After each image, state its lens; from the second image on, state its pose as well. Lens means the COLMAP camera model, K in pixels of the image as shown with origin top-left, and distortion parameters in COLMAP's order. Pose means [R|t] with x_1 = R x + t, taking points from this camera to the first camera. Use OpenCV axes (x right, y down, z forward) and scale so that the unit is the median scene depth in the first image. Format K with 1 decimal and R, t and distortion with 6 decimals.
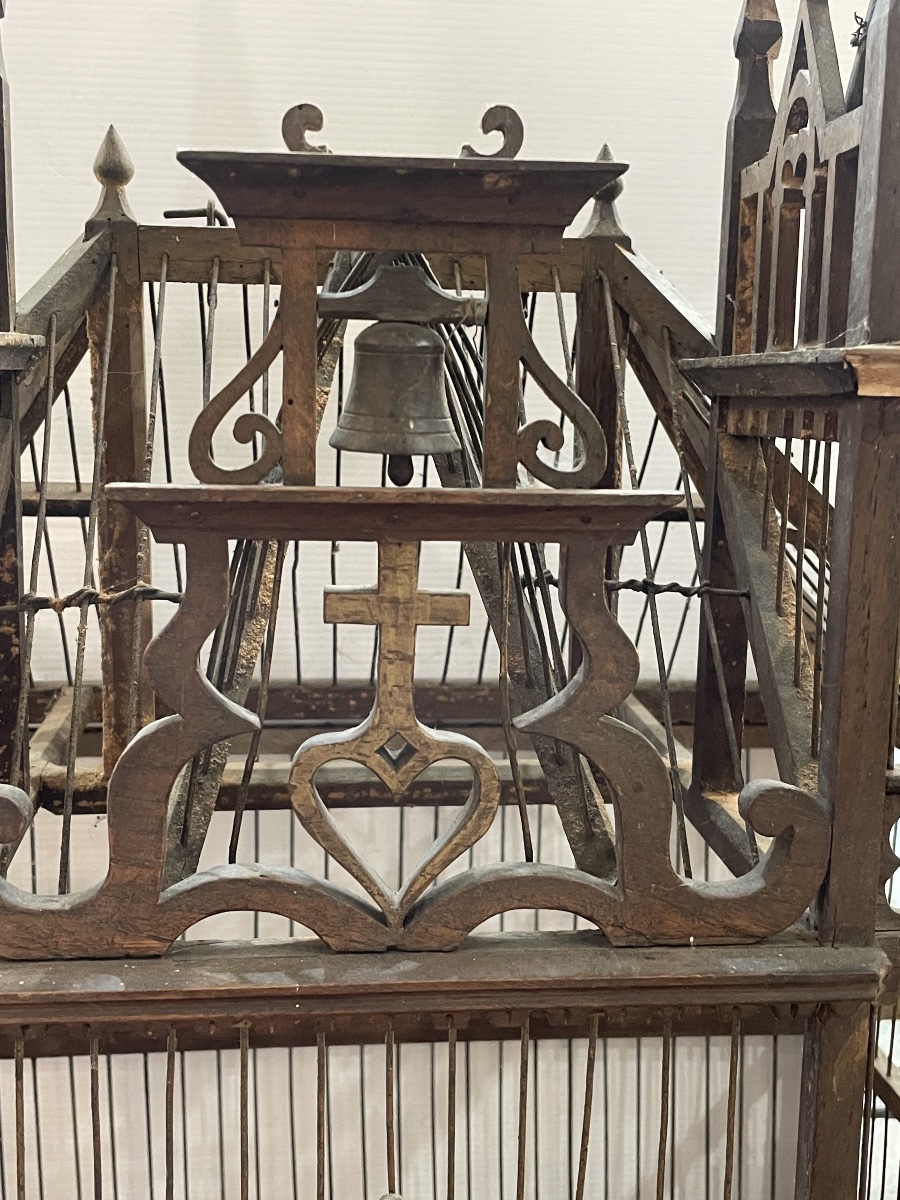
lens RADIAL K [[1366.4, 0, 449.1], [0, 1366.4, 595.5], [0, 0, 1]] dist [0.031414, 0.000000]
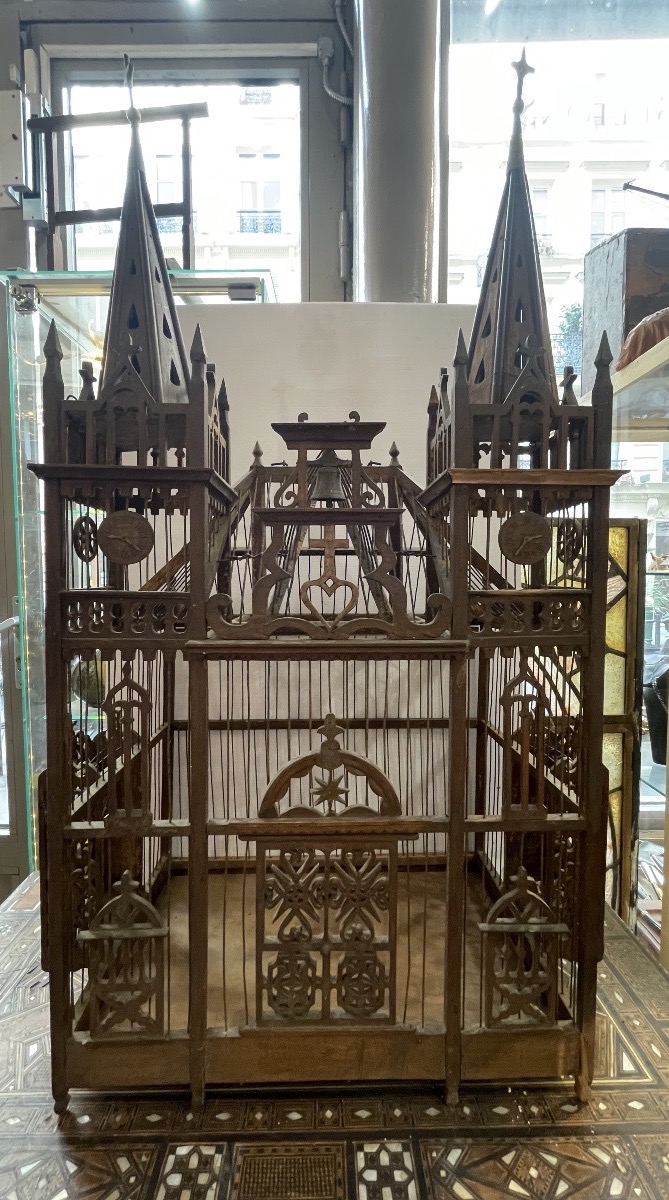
lens RADIAL K [[490.9, 0, 332.8], [0, 490.9, 600.1], [0, 0, 1]] dist [-0.004584, -0.000277]
pose [[0.995782, -0.016438, -0.090263, 0.084736], [0.005185, 0.992329, -0.123514, 0.310112], [0.091601, 0.122525, 0.988229, -0.284286]]
